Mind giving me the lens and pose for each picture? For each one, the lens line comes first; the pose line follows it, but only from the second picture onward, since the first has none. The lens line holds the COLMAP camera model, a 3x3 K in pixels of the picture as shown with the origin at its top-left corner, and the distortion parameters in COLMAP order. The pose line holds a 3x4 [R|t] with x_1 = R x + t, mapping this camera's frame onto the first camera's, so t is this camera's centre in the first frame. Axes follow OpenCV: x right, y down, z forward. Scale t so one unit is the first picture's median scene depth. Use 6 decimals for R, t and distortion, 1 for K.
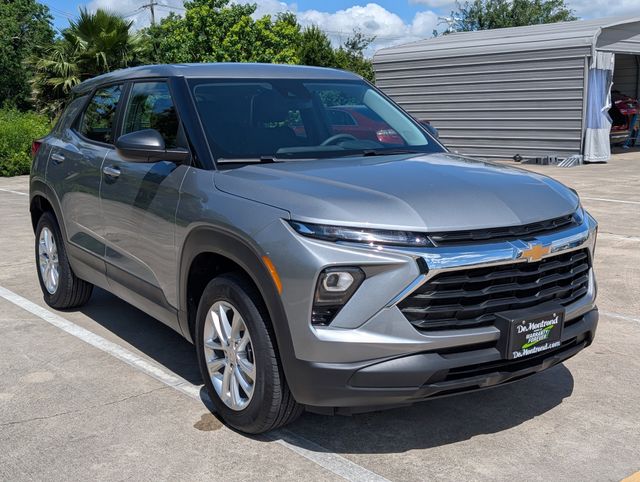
lens RADIAL K [[782.6, 0, 320.0], [0, 782.6, 241.0], [0, 0, 1]] dist [0.130153, -0.409207]
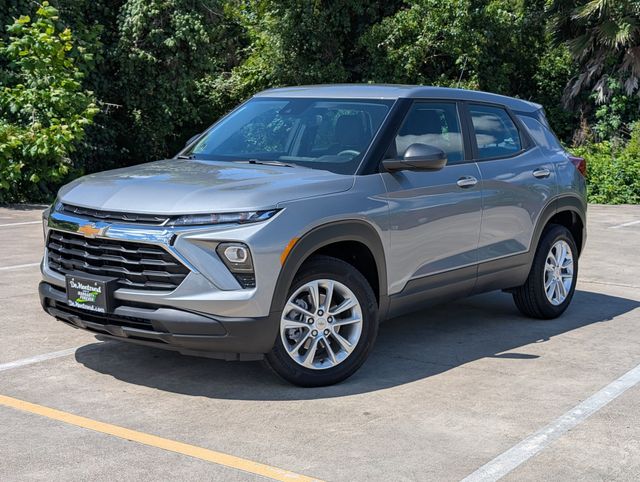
lens RADIAL K [[1010.6, 0, 320.0], [0, 1010.6, 241.0], [0, 0, 1]] dist [-0.012034, -0.119282]
pose [[0.312215, 0.140141, -0.939618, 1.694935], [-0.195733, 0.977329, 0.080727, -0.155550], [0.929629, 0.158710, 0.332567, 0.685482]]
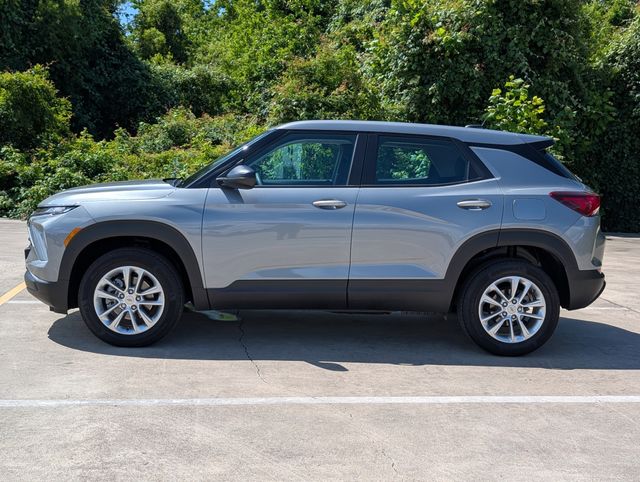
lens RADIAL K [[782.6, 0, 320.0], [0, 782.6, 241.0], [0, 0, 1]] dist [0.130153, -0.409207]
pose [[-0.508371, 0.093300, -0.856069, 1.406522], [-0.168960, 0.963984, 0.205397, -0.408969], [0.844400, 0.249059, -0.474297, 2.256432]]
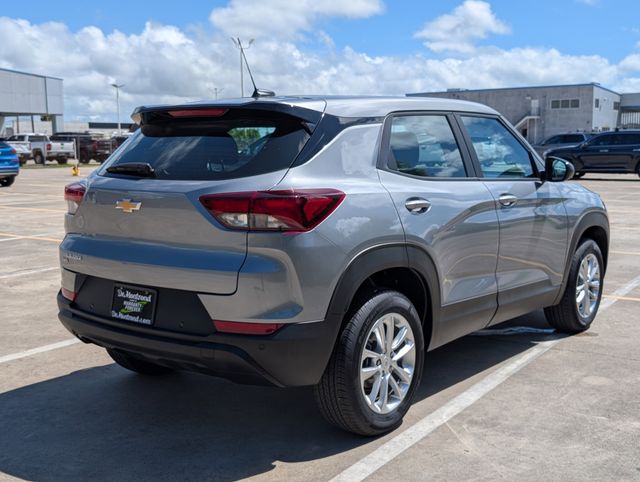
lens RADIAL K [[799.2, 0, 320.0], [0, 799.2, 241.0], [0, 0, 1]] dist [0.029074, -0.033979]
pose [[-0.306513, -0.093171, 0.947296, -1.526502], [0.165437, 0.974837, 0.149409, -0.298785], [-0.937380, 0.202513, -0.283387, 1.949999]]
